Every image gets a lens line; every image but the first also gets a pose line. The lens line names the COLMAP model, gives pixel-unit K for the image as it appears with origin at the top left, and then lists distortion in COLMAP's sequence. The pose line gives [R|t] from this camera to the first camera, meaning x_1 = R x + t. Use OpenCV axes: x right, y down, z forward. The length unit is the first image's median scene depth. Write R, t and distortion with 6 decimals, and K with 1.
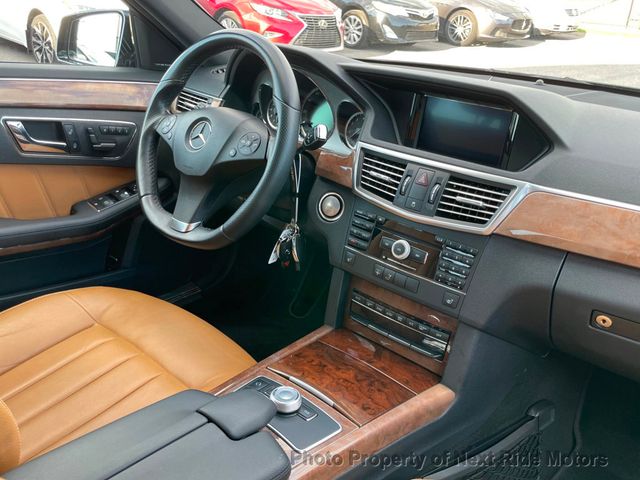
lens RADIAL K [[576.1, 0, 319.5], [0, 576.1, 227.7], [0, 0, 1]] dist [0.062463, -0.049541]
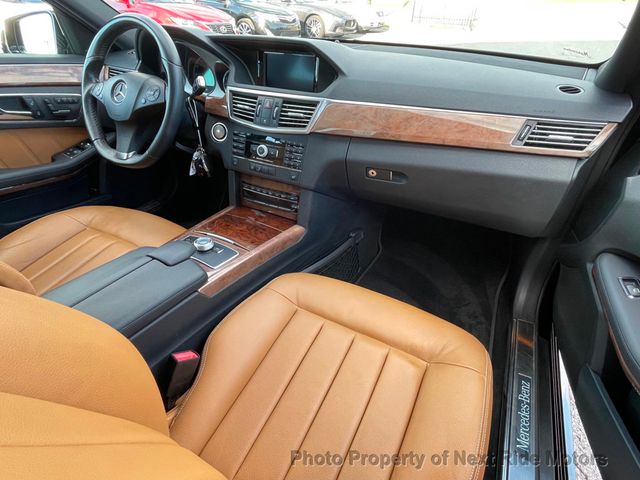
lens RADIAL K [[336.9, 0, 318.2], [0, 336.9, 241.0], [0, 0, 1]] dist [0.003016, -0.001218]
pose [[0.972265, -0.169387, 0.161270, 0.088320], [0.129724, 0.964321, 0.230775, 0.077827], [-0.194606, -0.203454, 0.959549, -0.023830]]
